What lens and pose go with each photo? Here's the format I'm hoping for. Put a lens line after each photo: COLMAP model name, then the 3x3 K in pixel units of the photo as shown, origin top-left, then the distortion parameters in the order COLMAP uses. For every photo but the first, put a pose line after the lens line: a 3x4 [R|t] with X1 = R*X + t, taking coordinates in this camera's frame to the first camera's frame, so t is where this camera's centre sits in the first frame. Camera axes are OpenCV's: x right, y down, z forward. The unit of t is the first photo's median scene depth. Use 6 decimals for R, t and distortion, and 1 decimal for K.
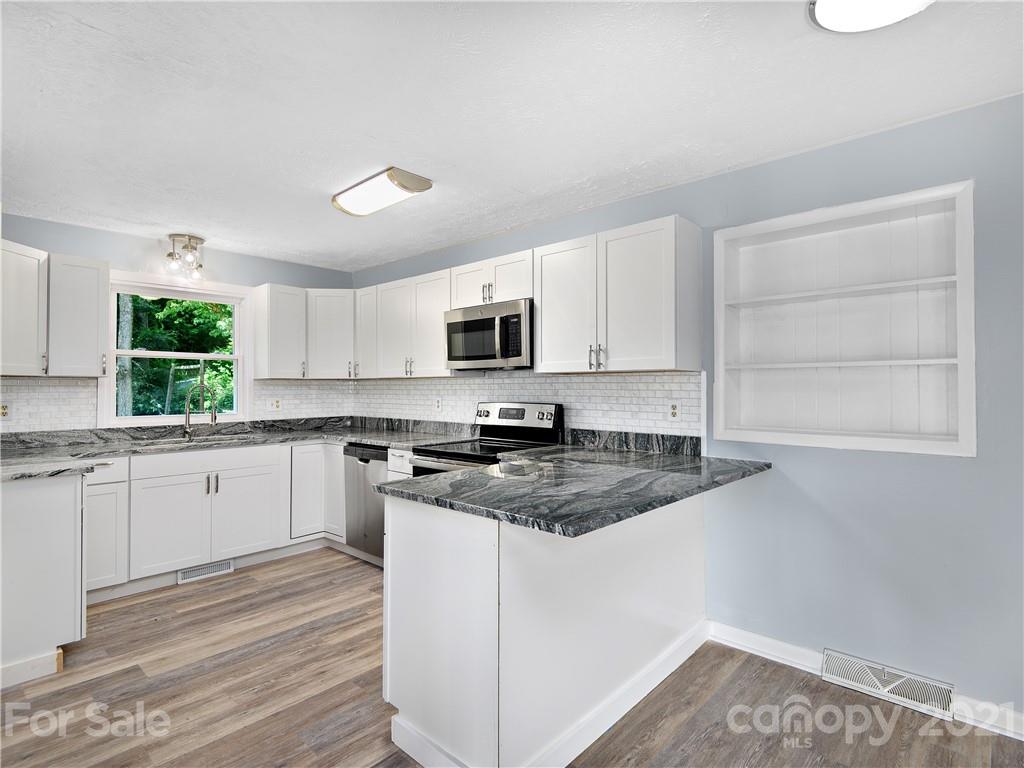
lens RADIAL K [[538.0, 0, 507.6], [0, 538.0, 382.1], [0, 0, 1]] dist [0.043117, -0.006912]
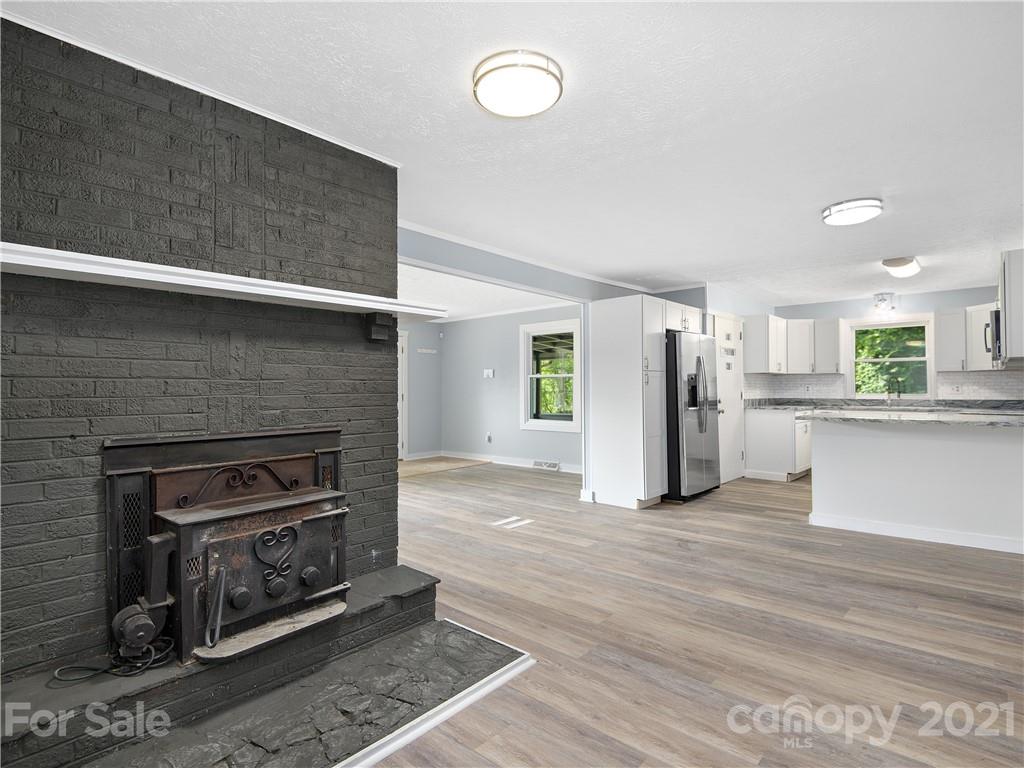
lens RADIAL K [[538.0, 0, 503.8], [0, 538.0, 385.6], [0, 0, 1]] dist [0.043117, -0.006912]
pose [[0.004425, -0.000214, -0.999990, 1.198938], [0.014788, 0.999891, -0.000149, 0.017138], [0.999881, -0.014787, 0.004428, -0.253843]]
